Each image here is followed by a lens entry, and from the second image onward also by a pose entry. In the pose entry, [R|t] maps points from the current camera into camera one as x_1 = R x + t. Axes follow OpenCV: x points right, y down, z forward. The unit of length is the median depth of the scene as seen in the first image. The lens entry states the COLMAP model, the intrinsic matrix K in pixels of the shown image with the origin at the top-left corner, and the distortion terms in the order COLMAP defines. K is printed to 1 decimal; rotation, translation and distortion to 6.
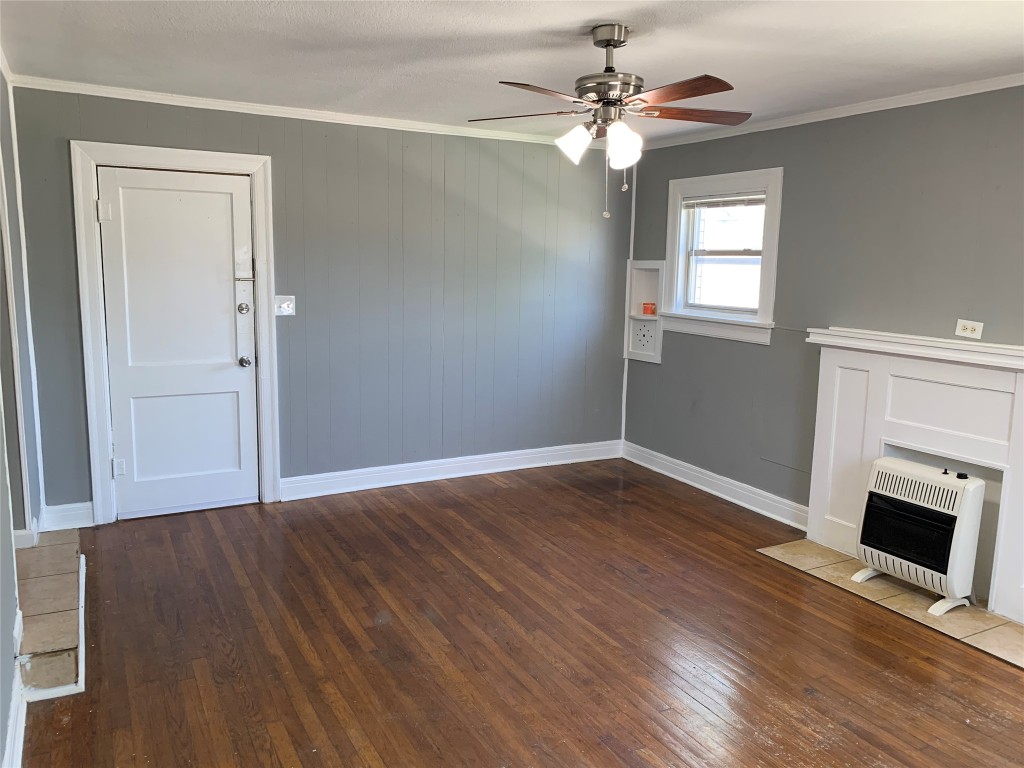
lens RADIAL K [[777.8, 0, 505.0], [0, 777.8, 370.8], [0, 0, 1]] dist [0.095407, -0.124157]
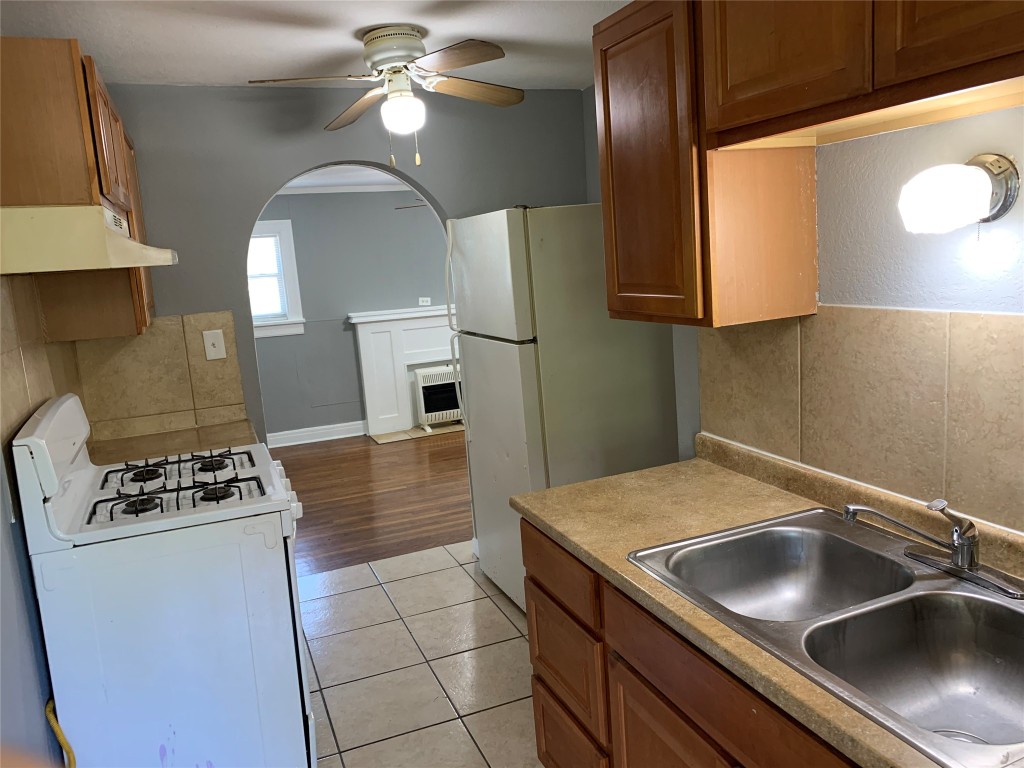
lens RADIAL K [[777.8, 0, 505.0], [0, 777.8, 370.8], [0, 0, 1]] dist [0.095407, -0.124157]
pose [[0.107915, -0.175440, 0.978558, -1.269661], [0.209788, 0.966160, 0.150082, -0.121890], [-0.971773, 0.189093, 0.141069, 0.456409]]
